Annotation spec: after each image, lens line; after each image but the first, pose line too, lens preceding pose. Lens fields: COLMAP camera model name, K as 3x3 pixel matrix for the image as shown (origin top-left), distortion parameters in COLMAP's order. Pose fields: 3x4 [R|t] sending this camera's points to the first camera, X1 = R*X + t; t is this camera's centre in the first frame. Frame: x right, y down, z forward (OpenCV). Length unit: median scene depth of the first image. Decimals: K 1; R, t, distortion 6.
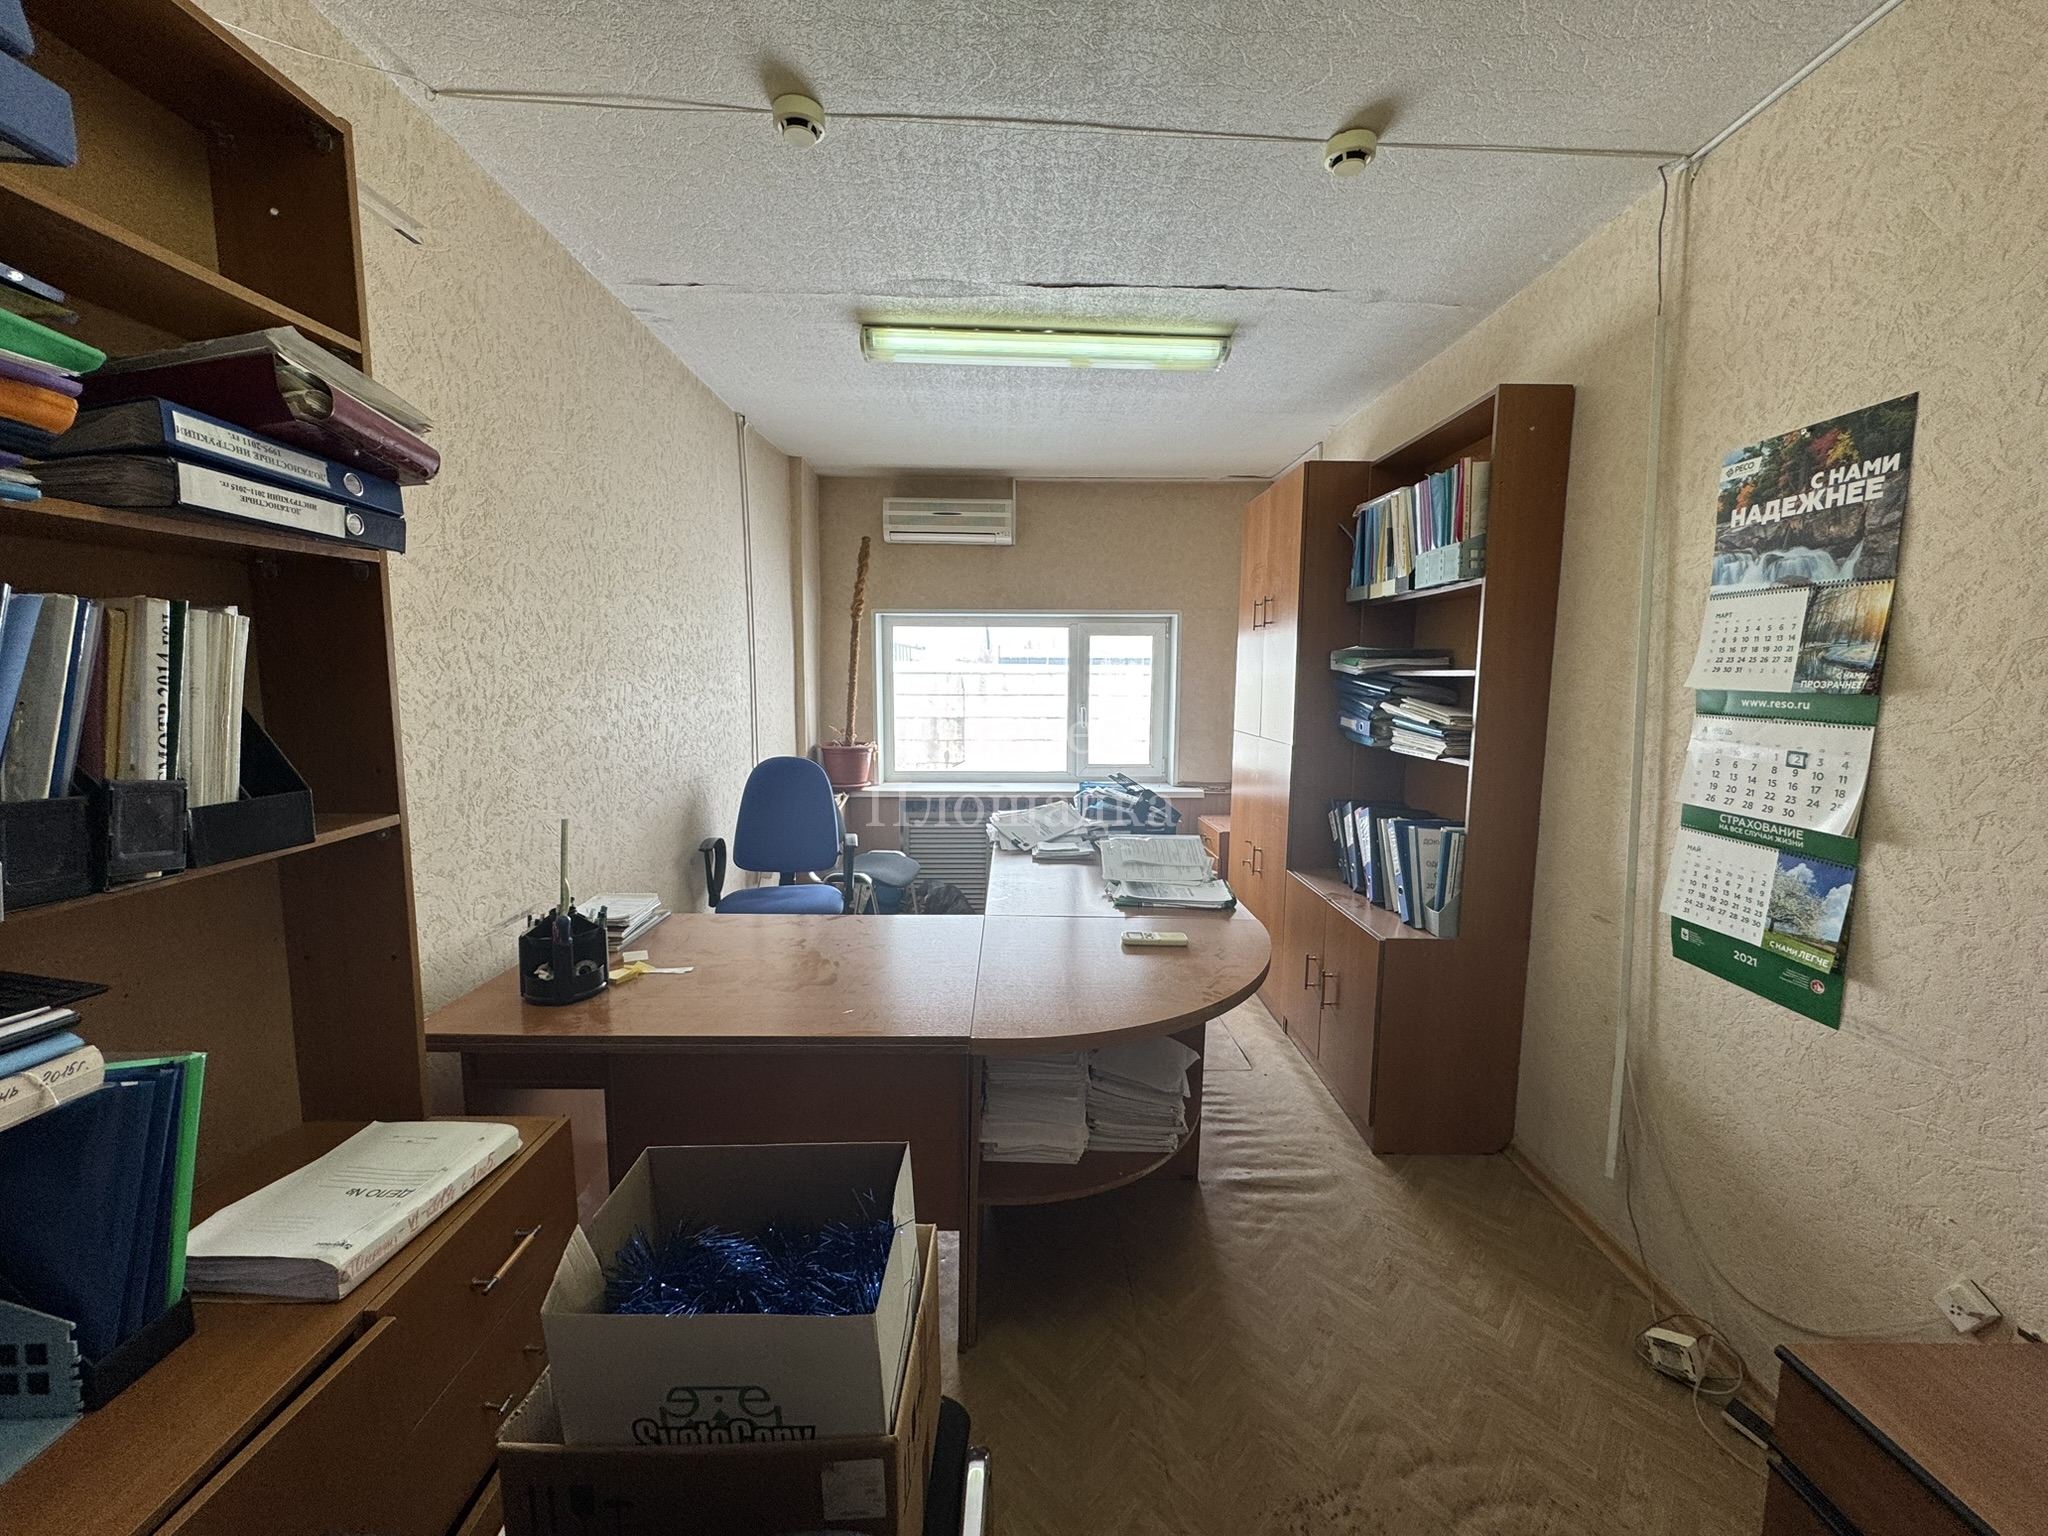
lens RADIAL K [[813.2, 0, 1026.3], [0, 813.2, 765.4], [0, 0, 1]] dist [-0.002380, 0.000162]
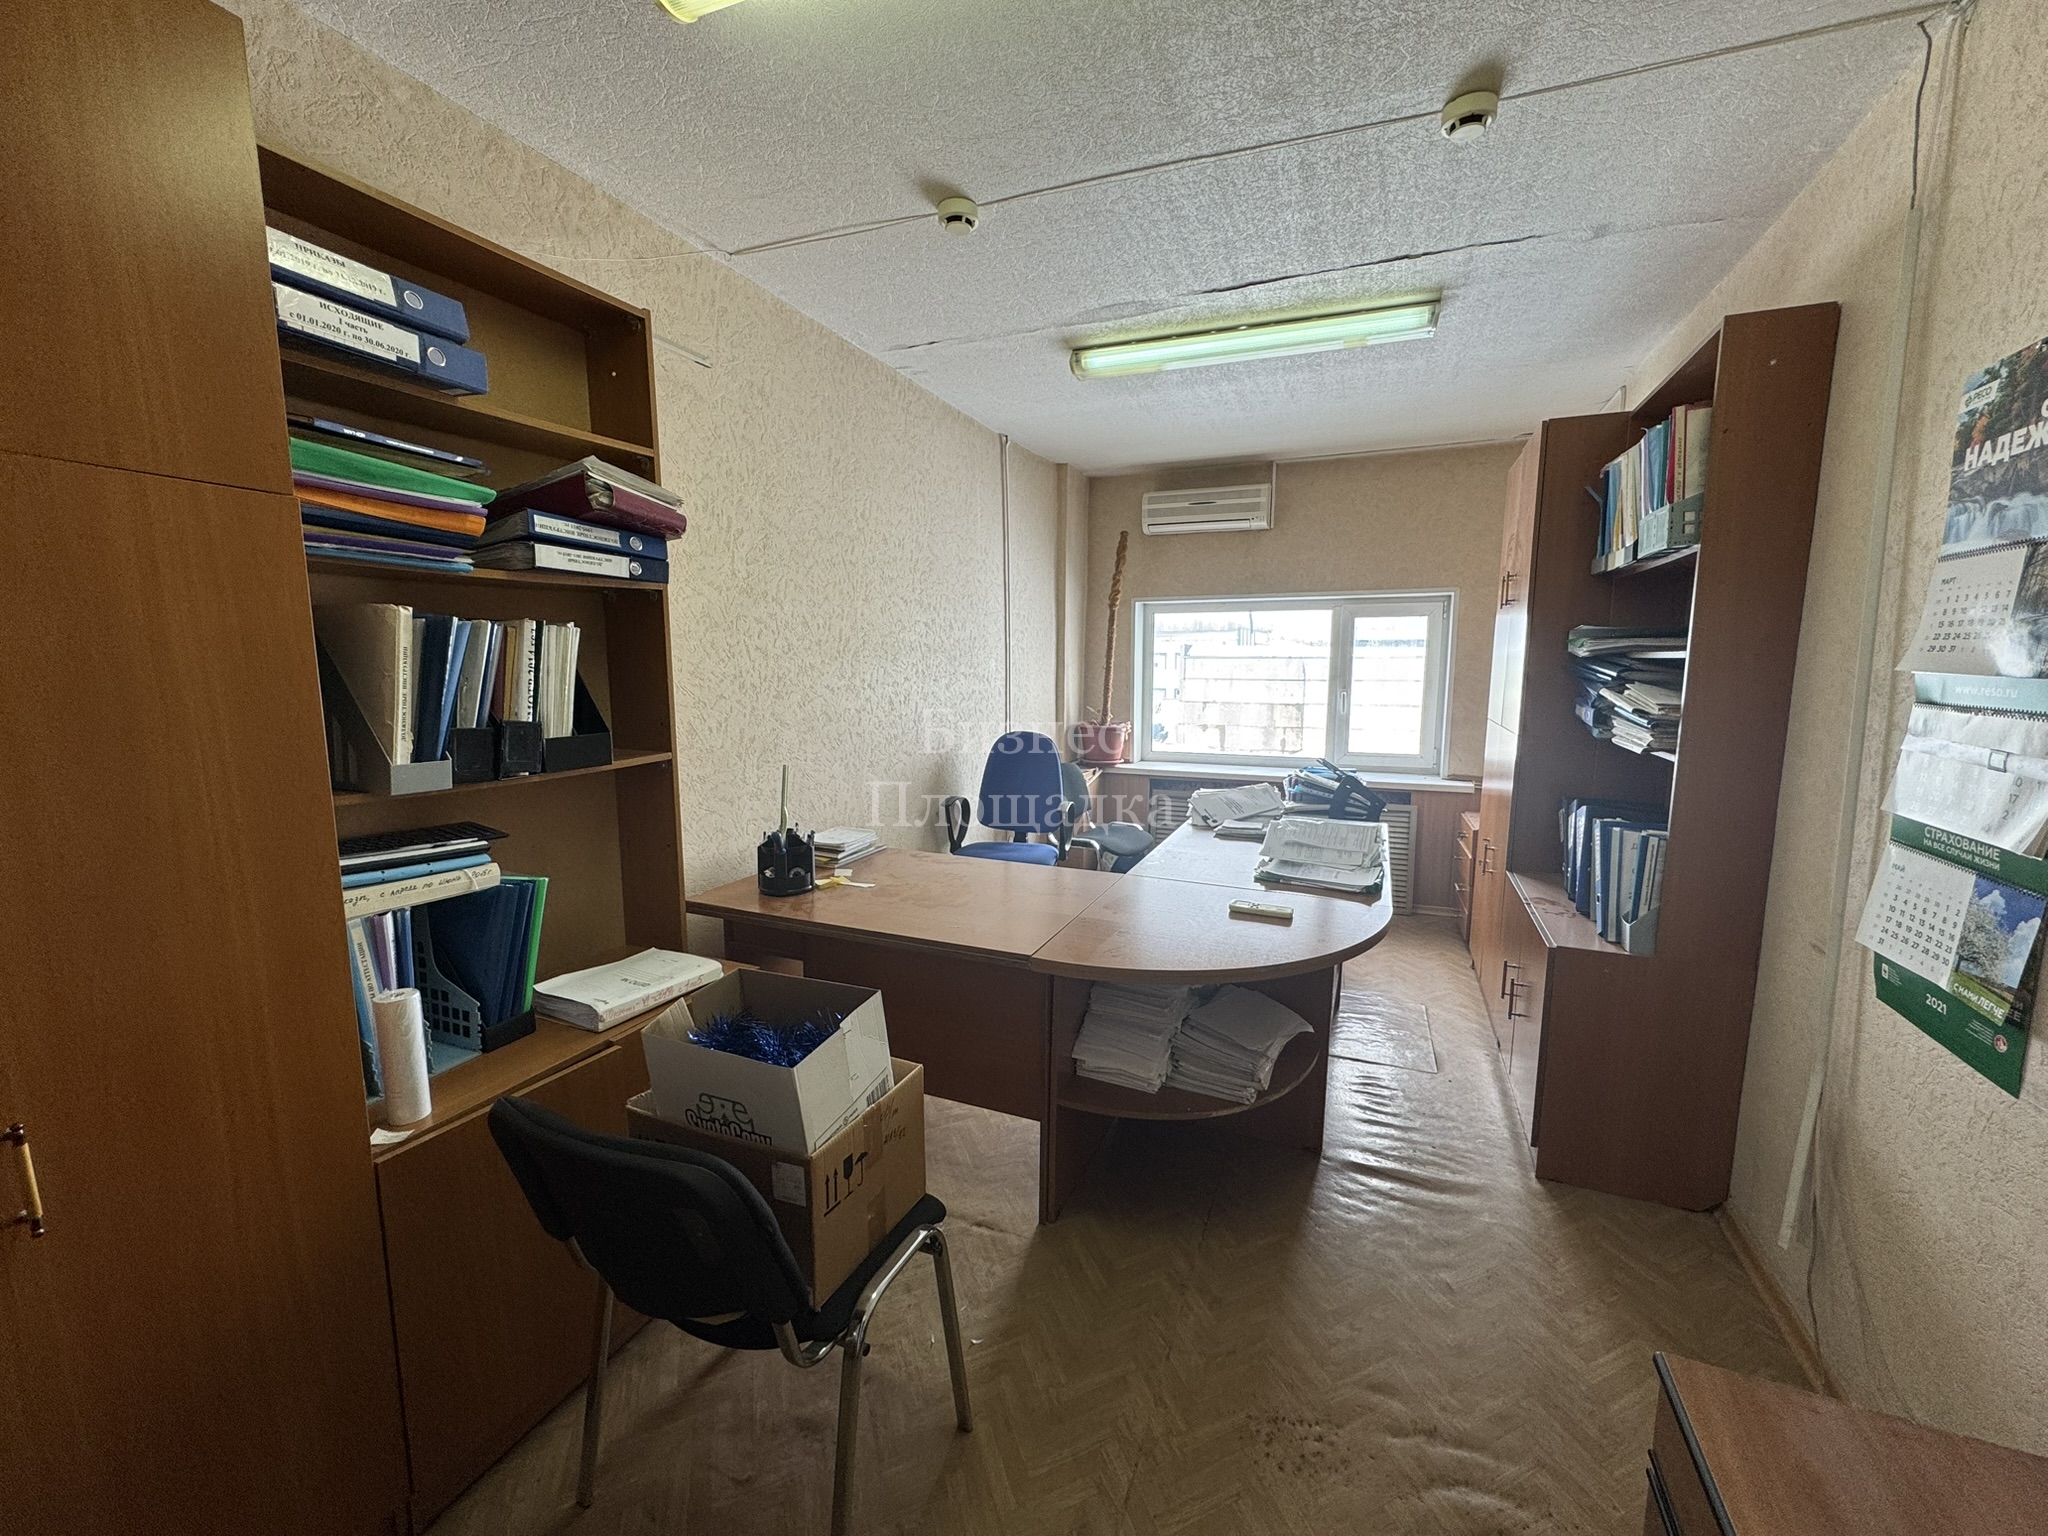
lens RADIAL K [[813.2, 0, 1026.7], [0, 813.2, 765.5], [0, 0, 1]] dist [-0.002380, 0.000162]
pose [[0.914296, 0.047076, -0.402302, 0.287302], [-0.039562, 0.998853, 0.026973, 0.010179], [0.403111, -0.008745, 0.915109, -0.086652]]
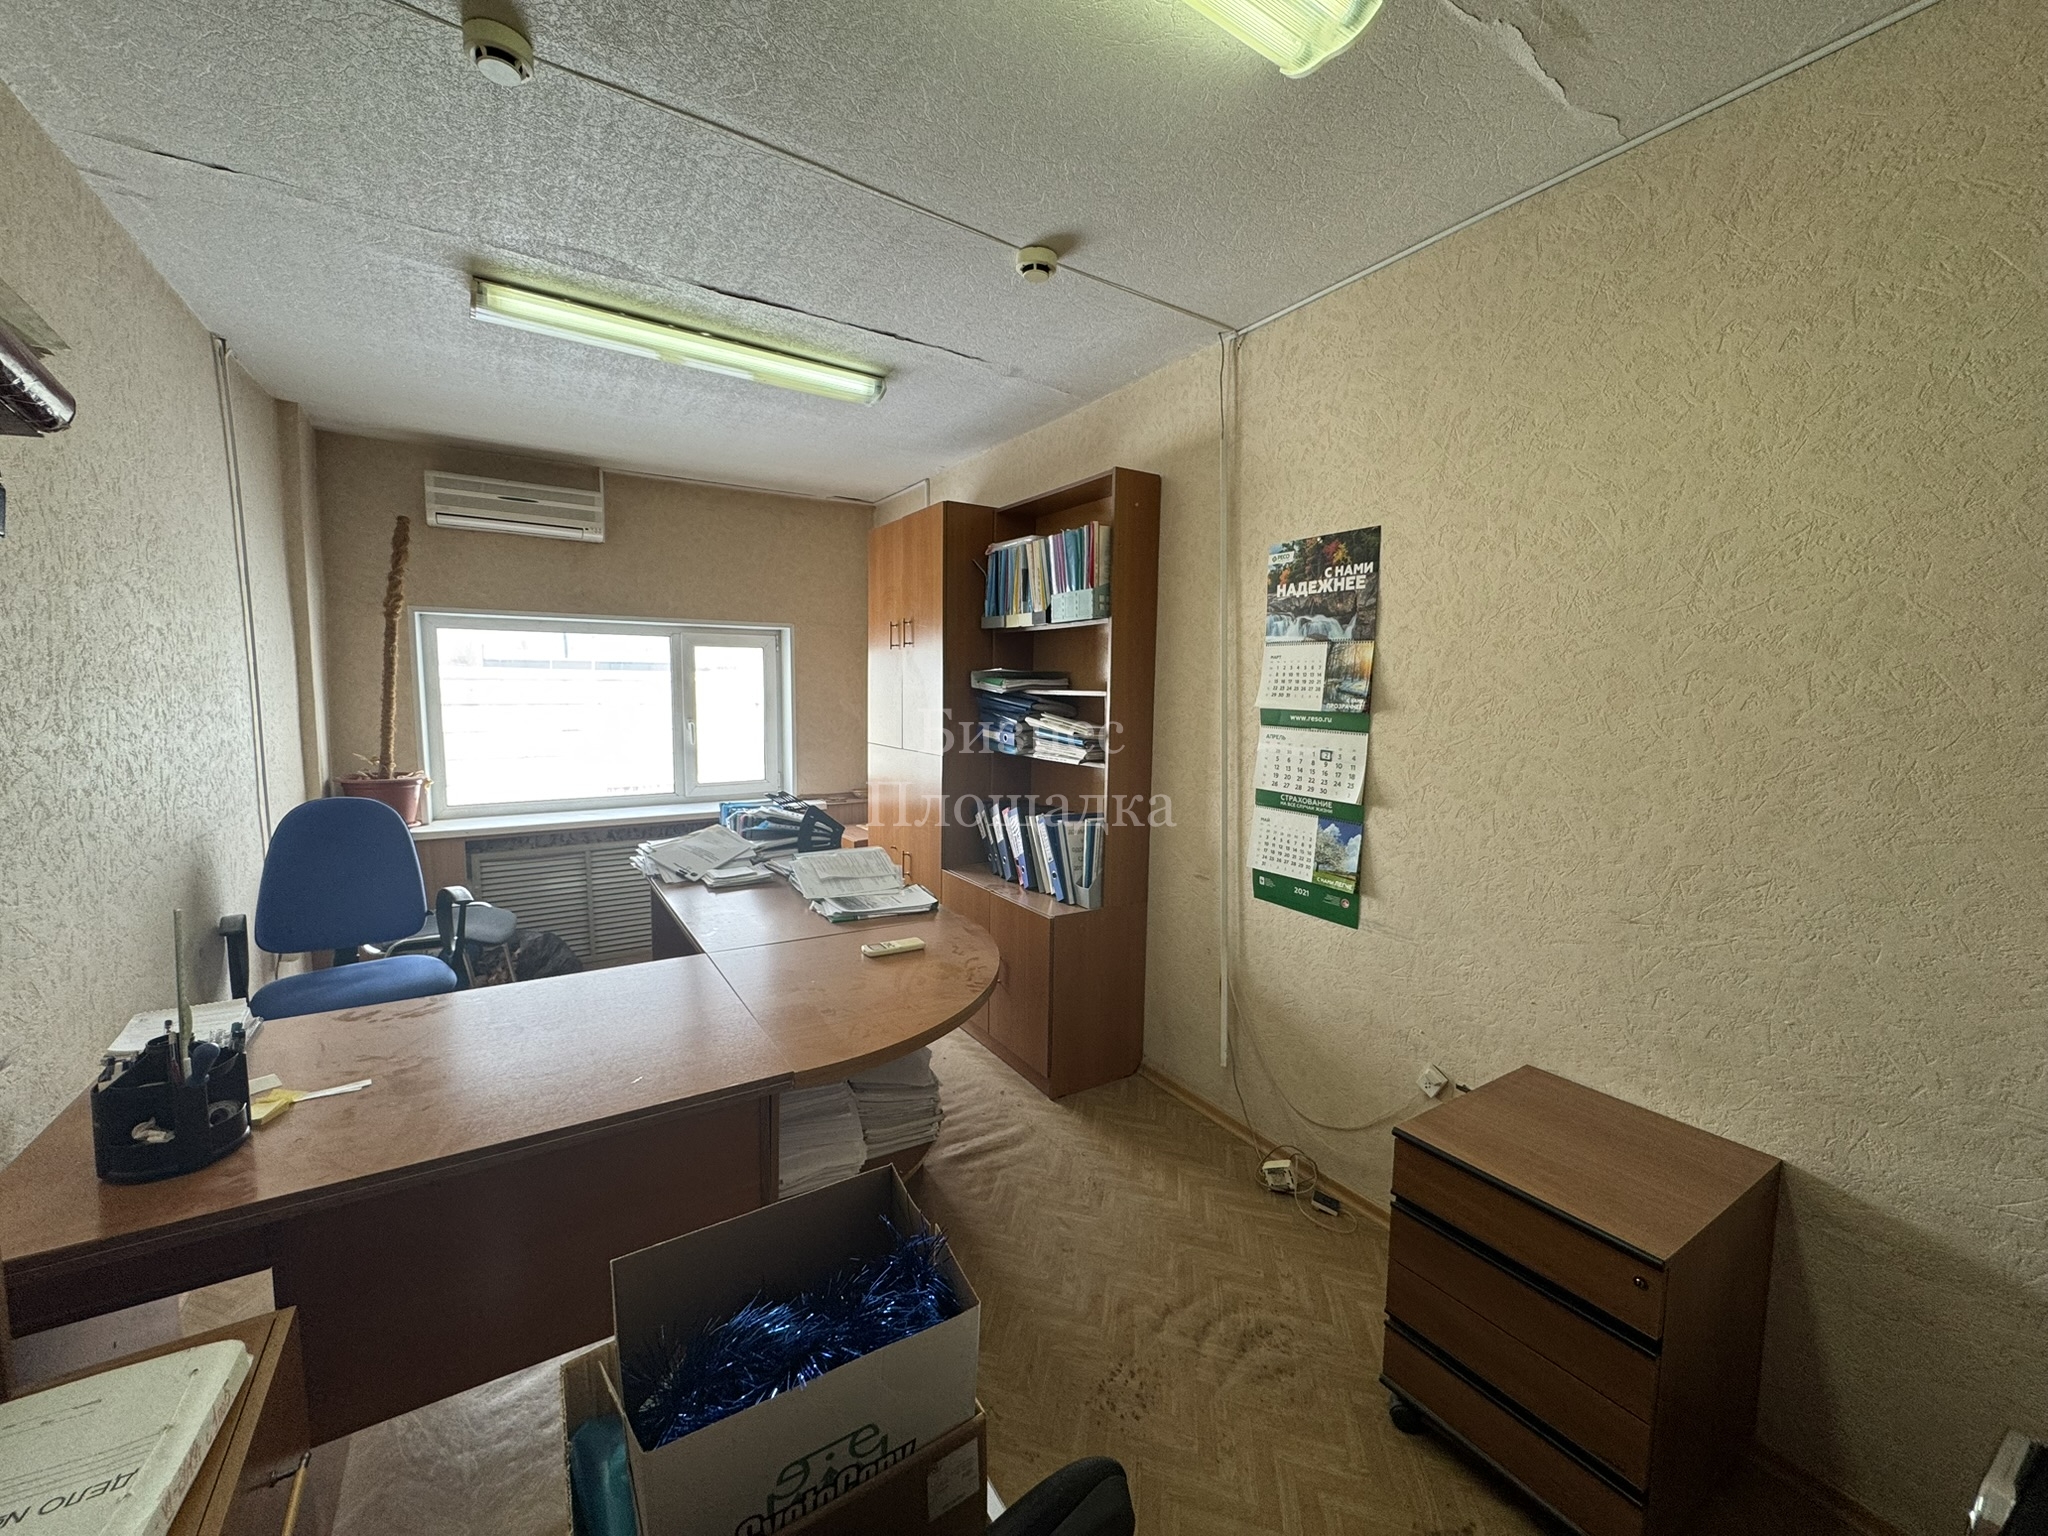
lens RADIAL K [[813.2, 0, 1025.7], [0, 813.2, 765.4], [0, 0, 1]] dist [-0.002380, 0.000162]
pose [[0.849760, -0.048140, 0.524967, -0.234084], [0.052405, 0.998603, 0.006746, -0.020518], [-0.524558, 0.021778, 0.851096, 0.003914]]
